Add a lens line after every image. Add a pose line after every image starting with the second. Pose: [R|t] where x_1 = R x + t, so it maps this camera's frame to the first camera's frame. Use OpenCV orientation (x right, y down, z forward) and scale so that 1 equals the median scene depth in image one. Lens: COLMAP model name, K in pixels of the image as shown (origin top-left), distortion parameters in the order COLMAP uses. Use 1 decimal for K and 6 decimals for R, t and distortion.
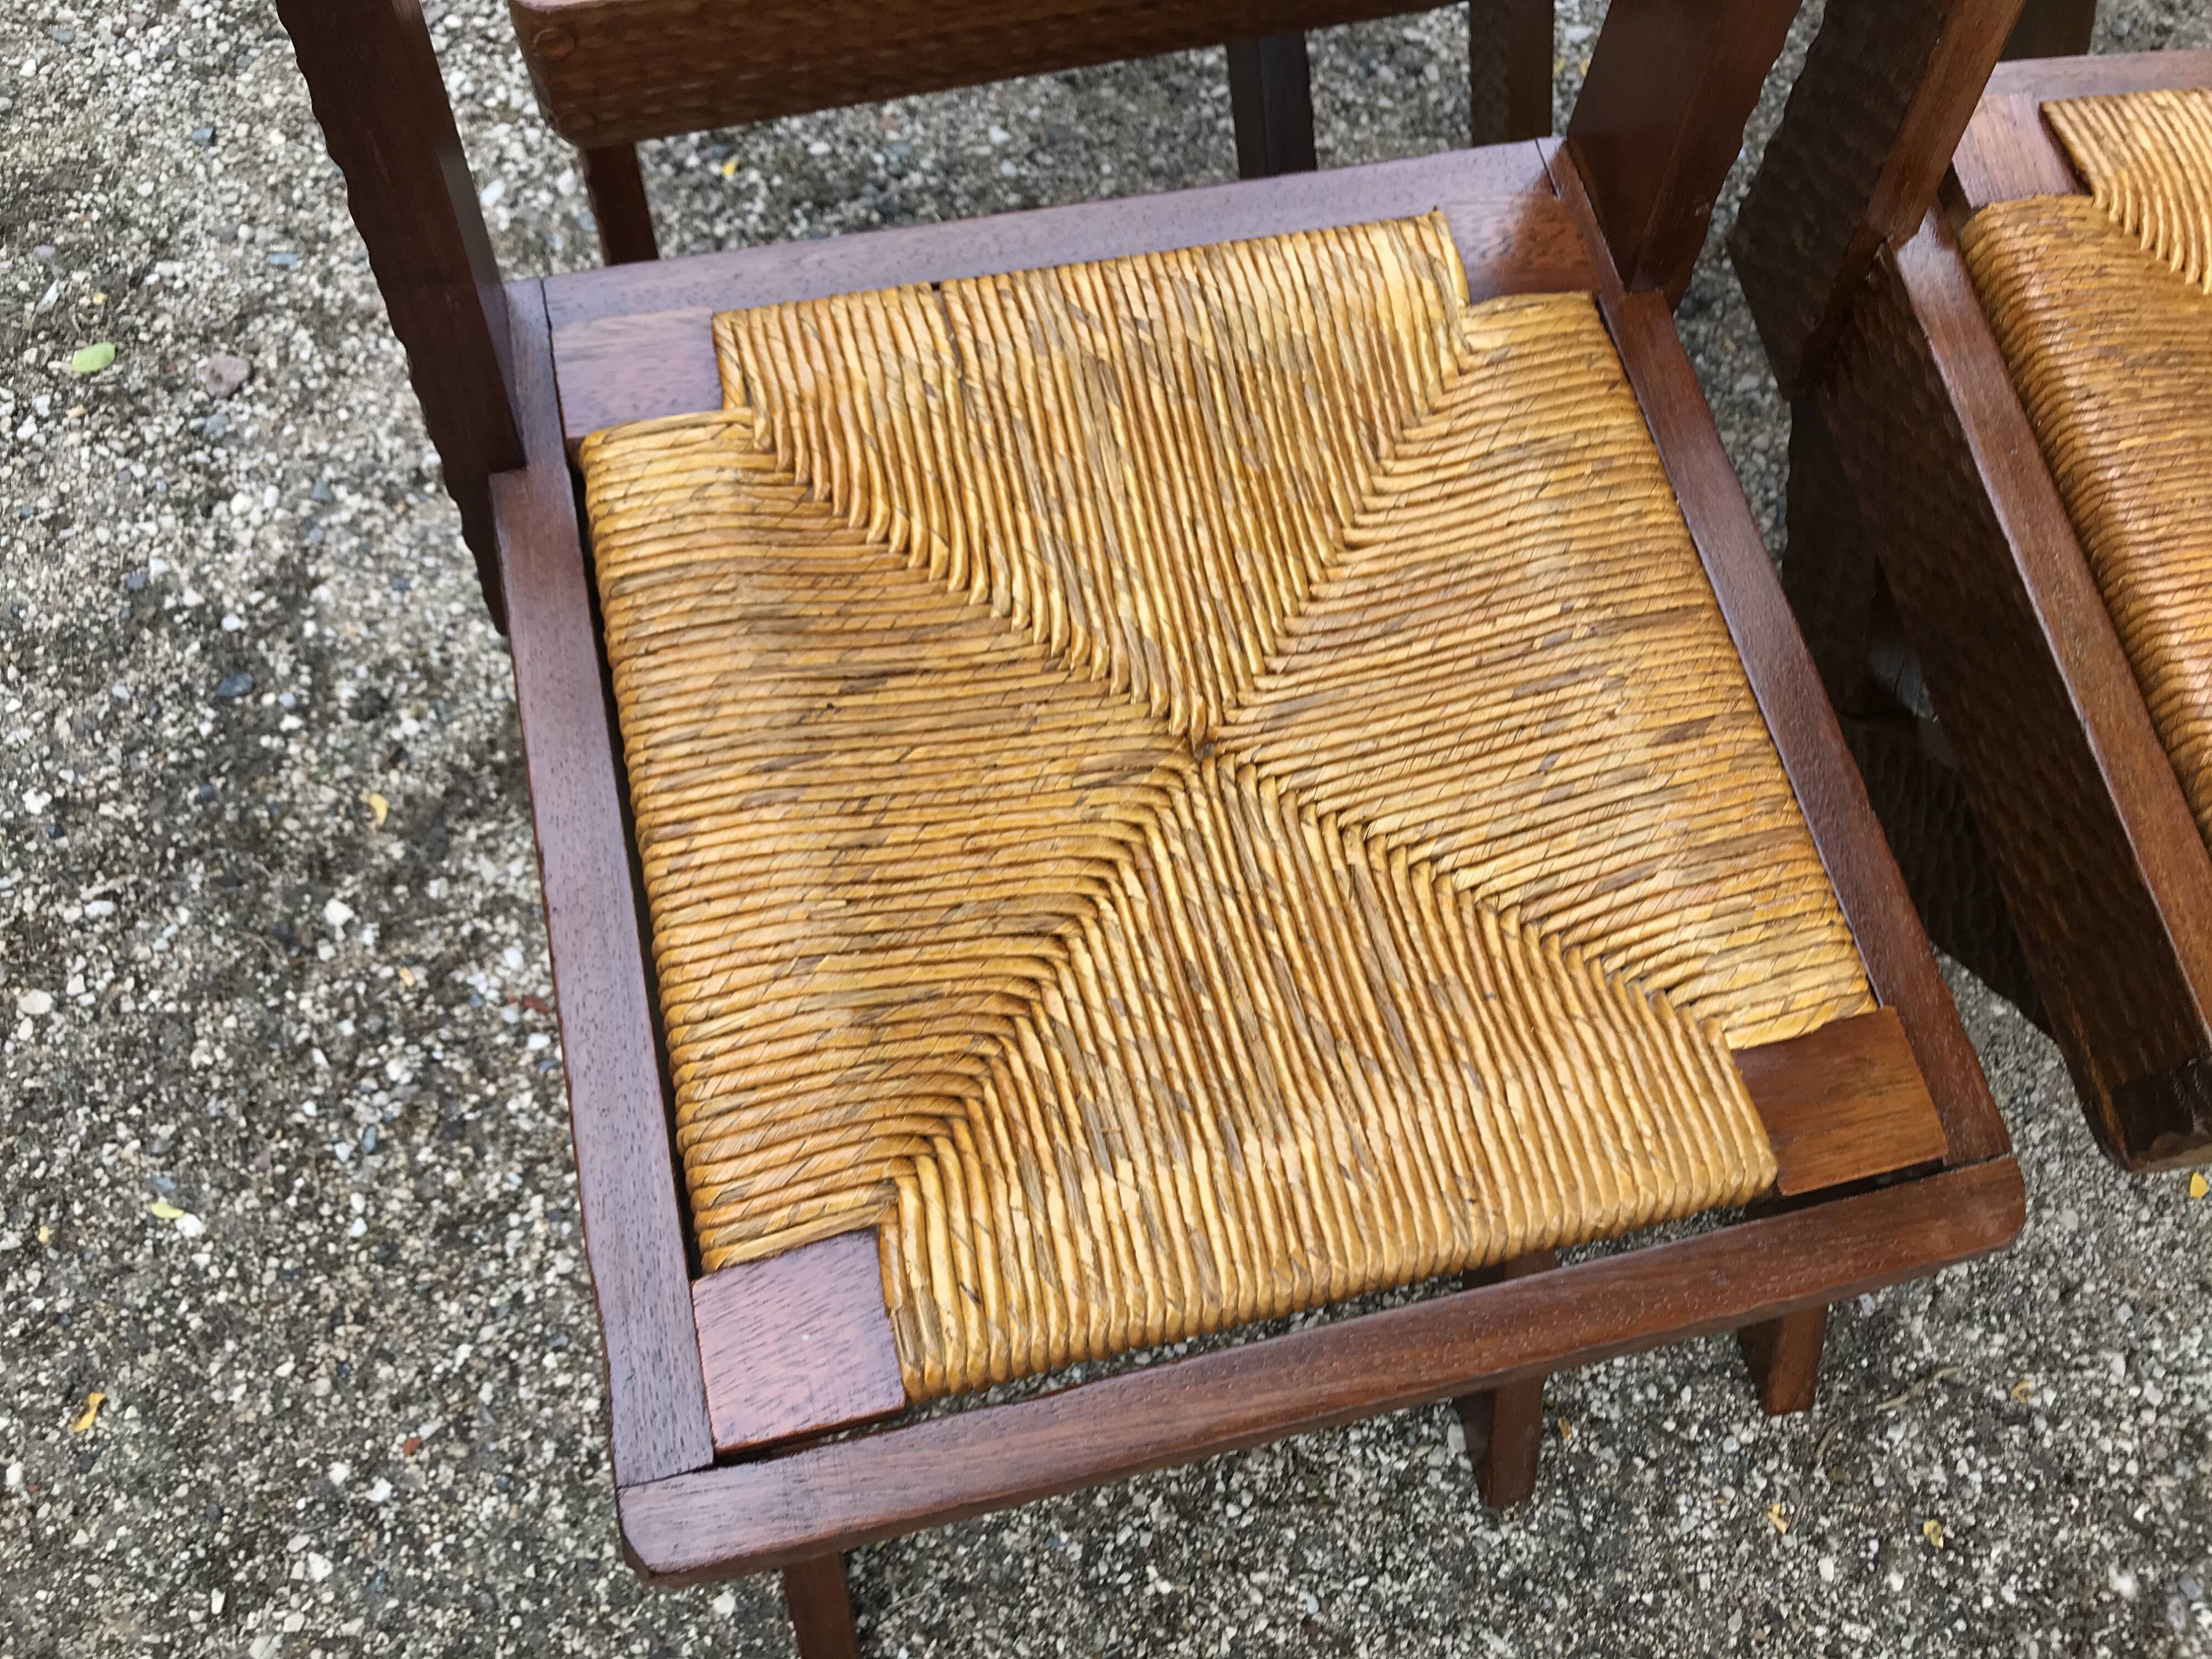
lens RADIAL K [[1856.5, 0, 1104.5], [0, 1856.5, 828.9], [0, 0, 1]] dist [0.020143, -0.027488]
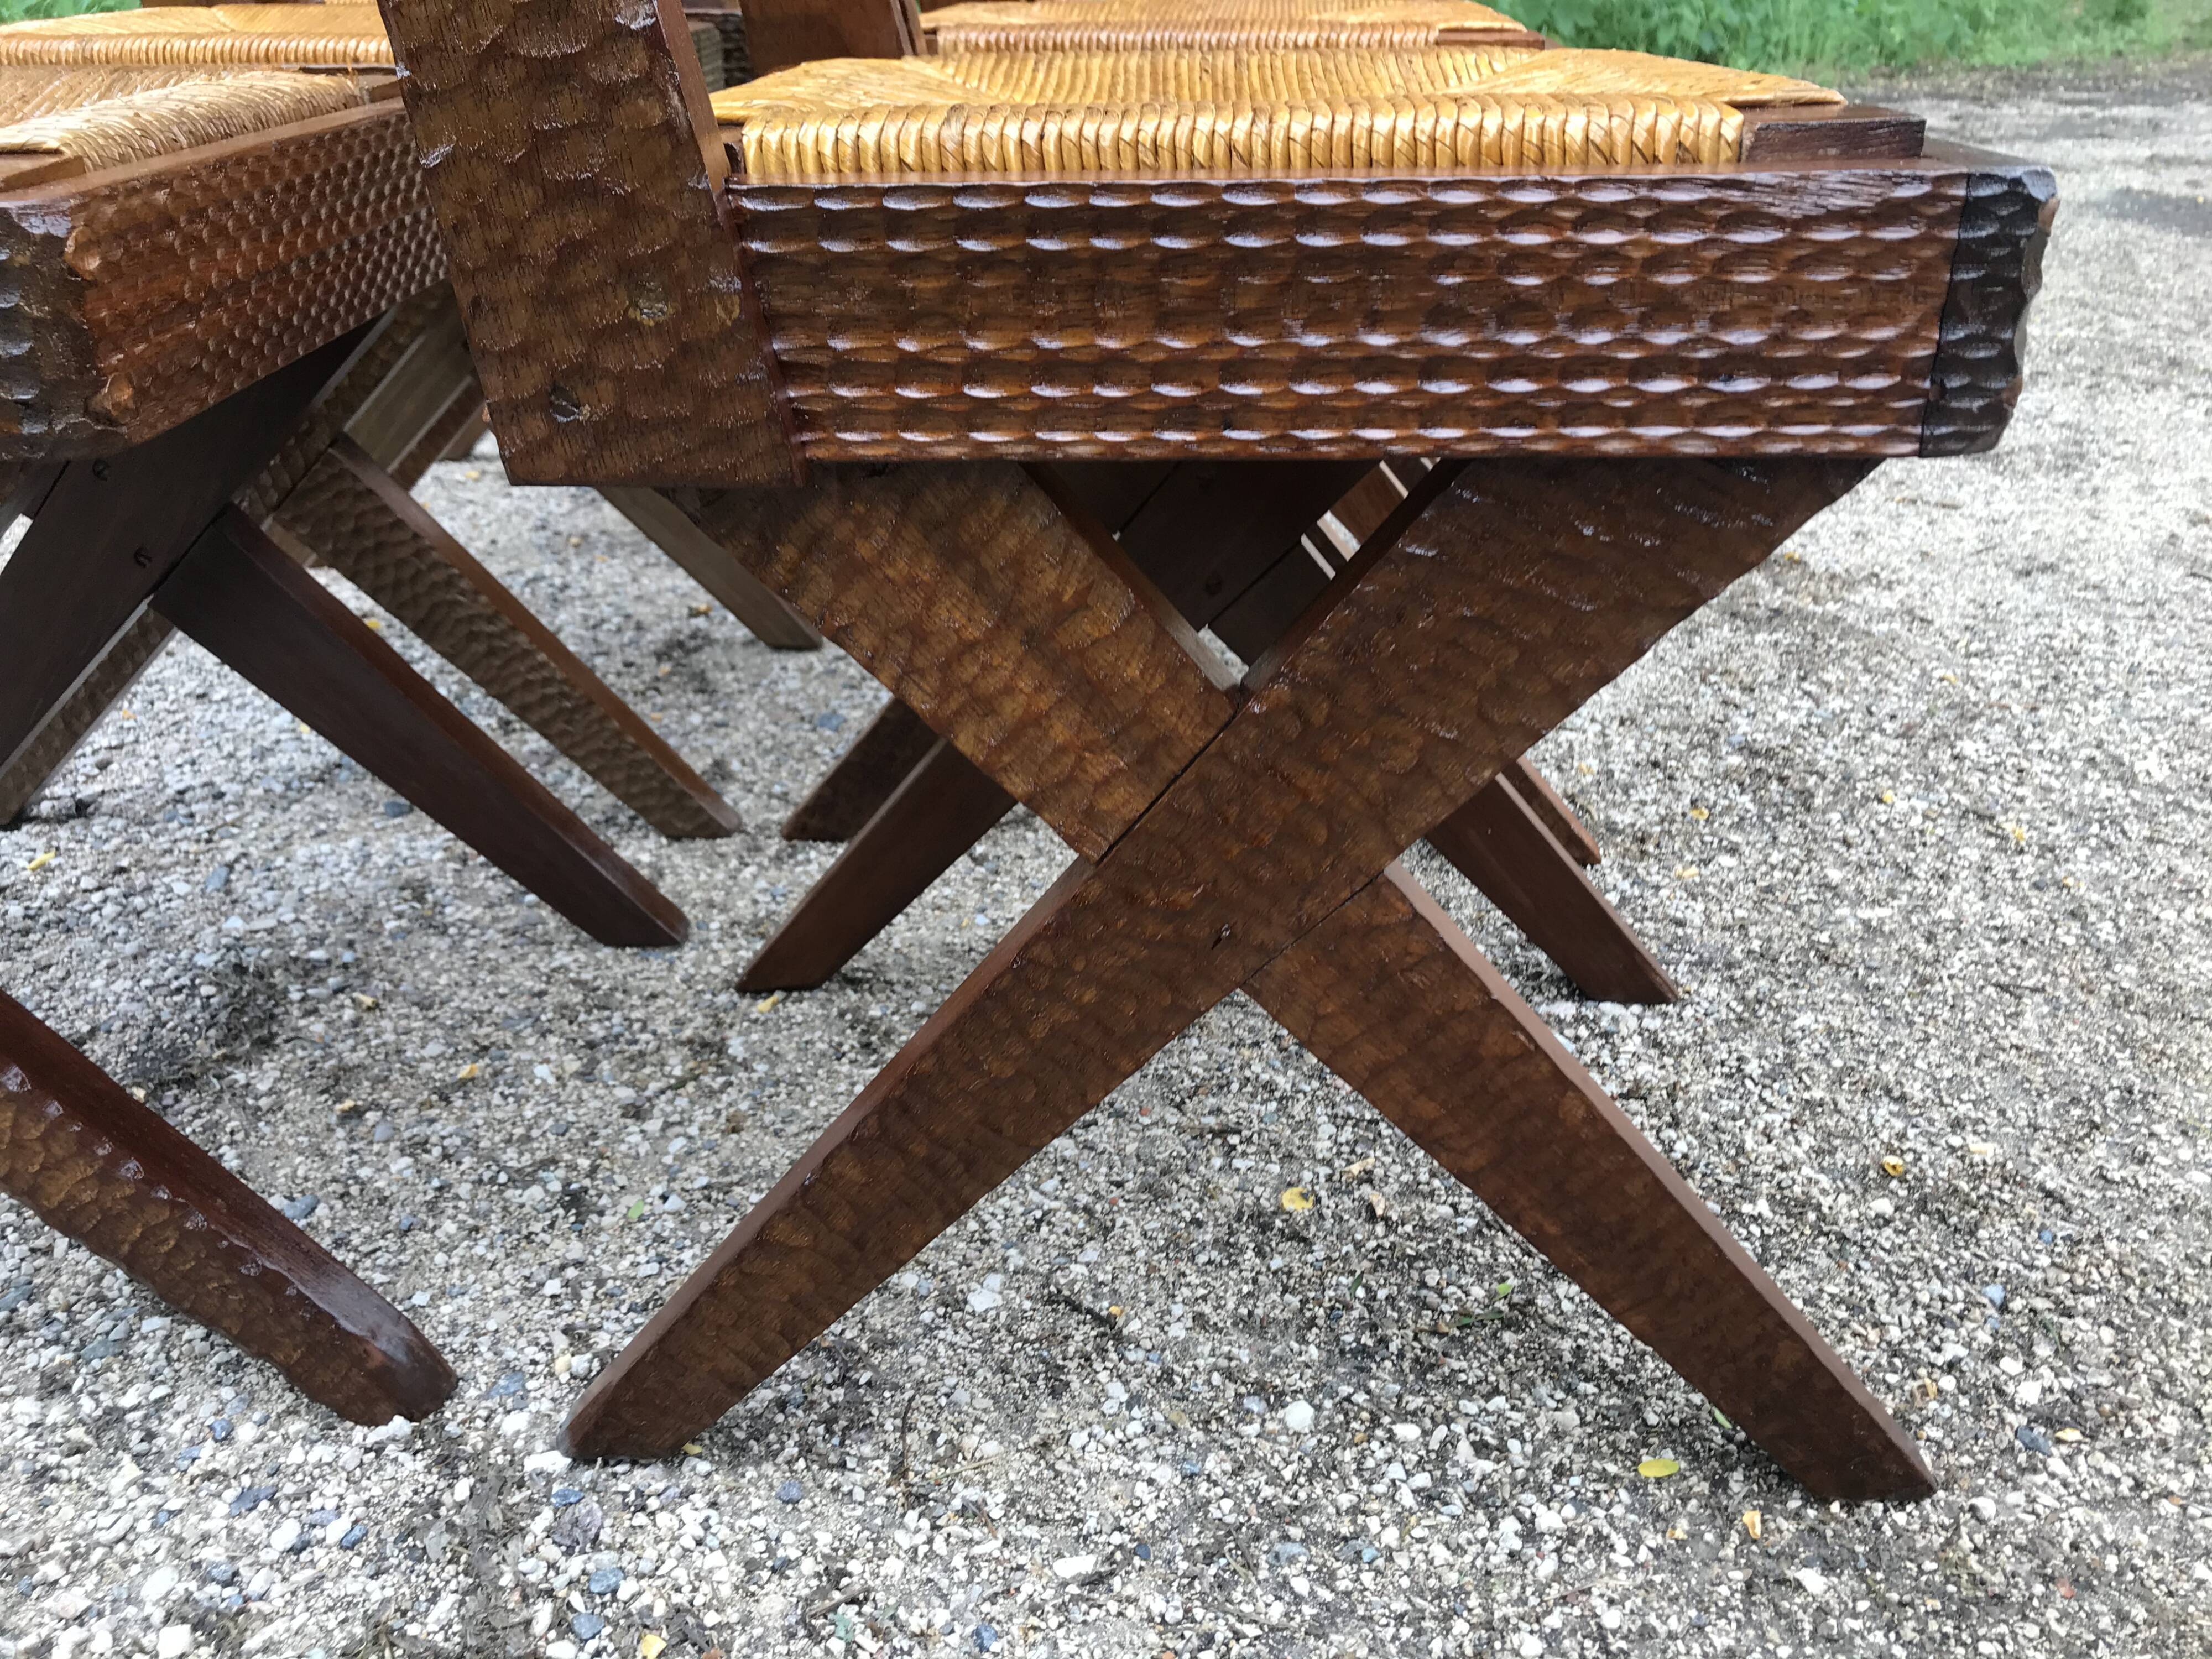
lens RADIAL K [[1856.5, 0, 1097.3], [0, 1856.5, 823.3], [0, 0, 1]] dist [0.020143, -0.027488]
pose [[0.268356, -0.494279, 0.826846, -0.641452], [0.903398, 0.427128, -0.037869, 0.060758], [-0.334451, 0.757133, 0.561153, 0.409092]]
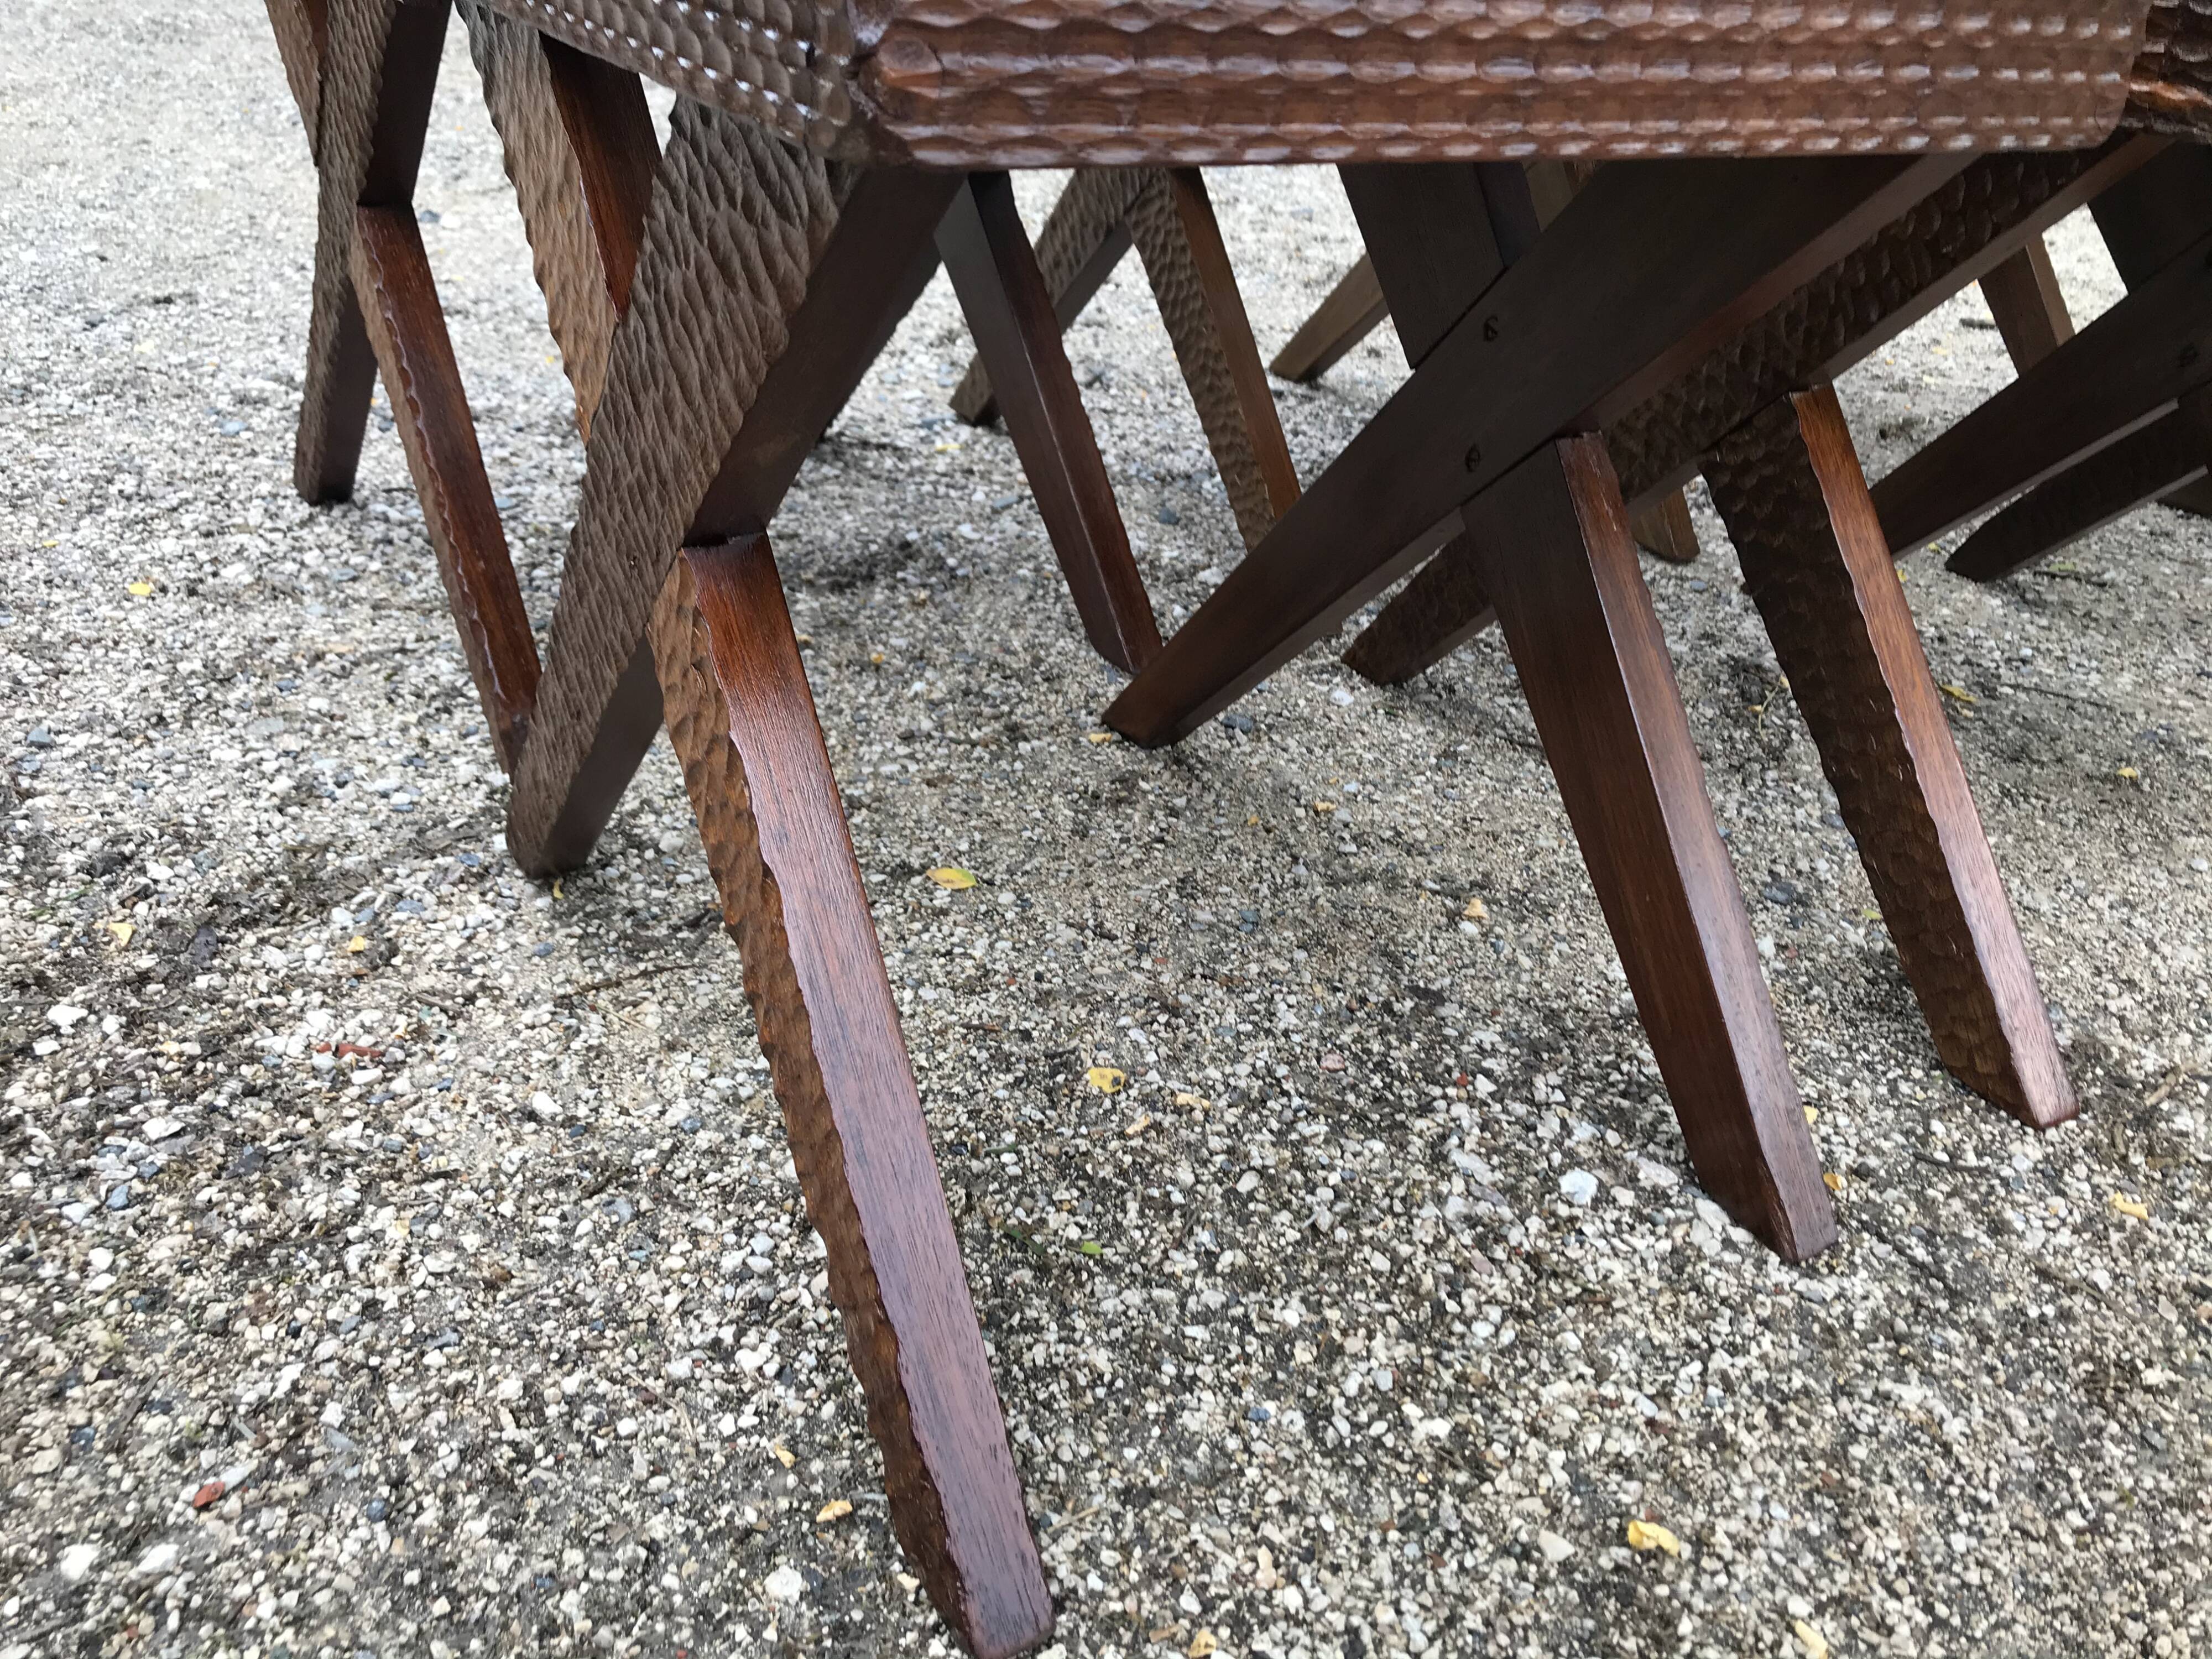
lens RADIAL K [[1856.5, 0, 1103.0], [0, 1856.5, 807.4], [0, 0, 1]] dist [0.020143, -0.027488]
pose [[0.953717, -0.150310, 0.260444, -0.197467], [0.279337, 0.763515, -0.582251, 0.529228], [-0.111335, 0.628054, 0.770164, 0.328505]]
